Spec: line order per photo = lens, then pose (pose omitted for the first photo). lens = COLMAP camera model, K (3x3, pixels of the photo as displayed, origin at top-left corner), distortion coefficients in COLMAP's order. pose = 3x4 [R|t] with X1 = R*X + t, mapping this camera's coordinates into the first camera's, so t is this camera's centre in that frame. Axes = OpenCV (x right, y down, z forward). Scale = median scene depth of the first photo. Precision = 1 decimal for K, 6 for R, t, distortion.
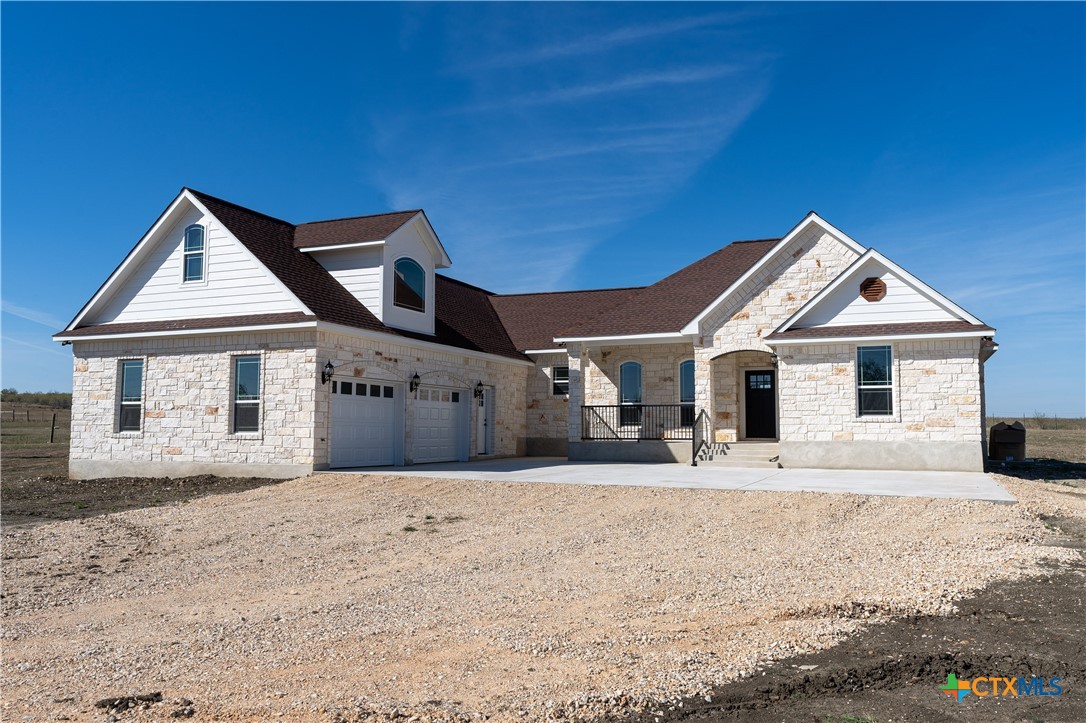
lens RADIAL K [[837.9, 0, 547.7], [0, 837.9, 355.1], [0, 0, 1]] dist [0.008195, 0.002266]
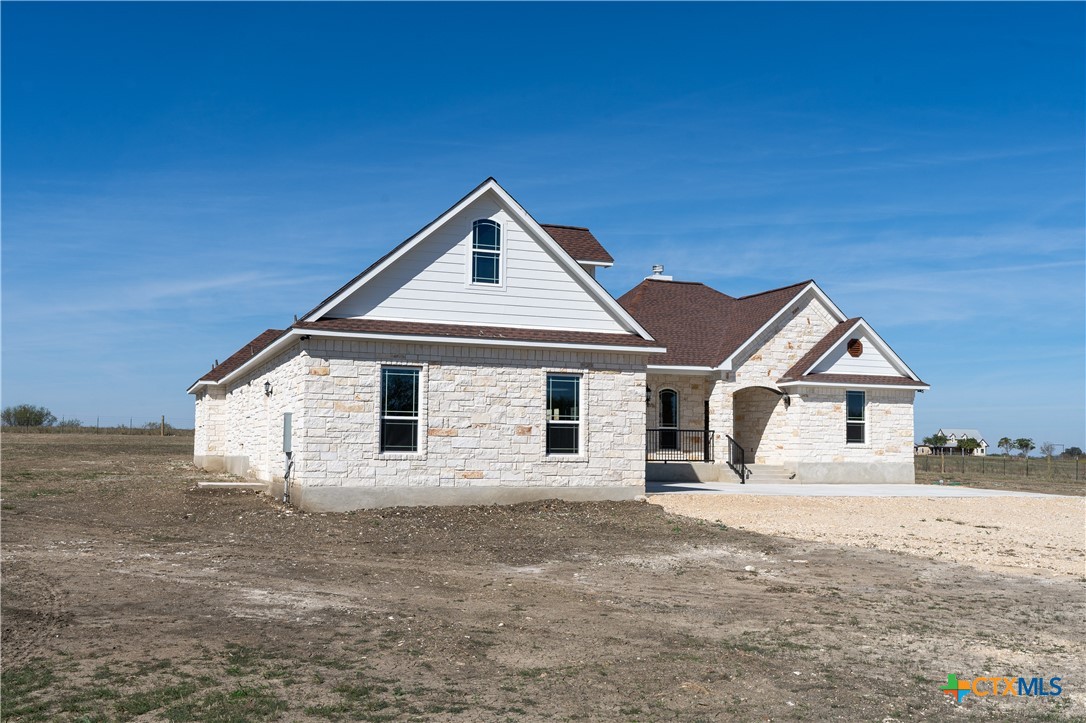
lens RADIAL K [[1045.5, 0, 542.4], [0, 1045.5, 368.0], [0, 0, 1]] dist [0.006100, 0.000000]
pose [[0.716679, 0.061490, 0.694687, -1.069377], [-0.071938, 0.997310, -0.014060, 0.011446], [-0.693683, -0.039898, 0.719174, 0.149213]]
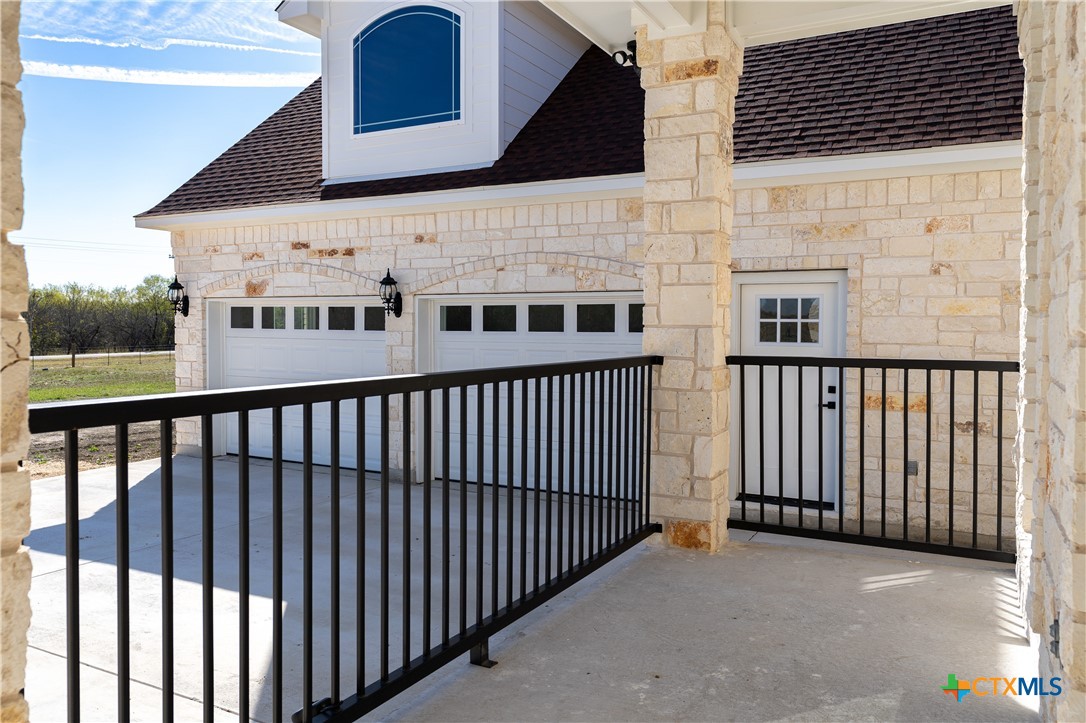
lens RADIAL K [[814.3, 0, 543.8], [0, 814.3, 355.3], [0, 0, 1]] dist [-0.008421, -0.001998]
pose [[-0.096504, 0.031577, -0.994832, 0.263247], [0.085846, 0.996036, 0.023288, 0.062623], [0.991624, -0.083155, -0.098832, 1.142079]]
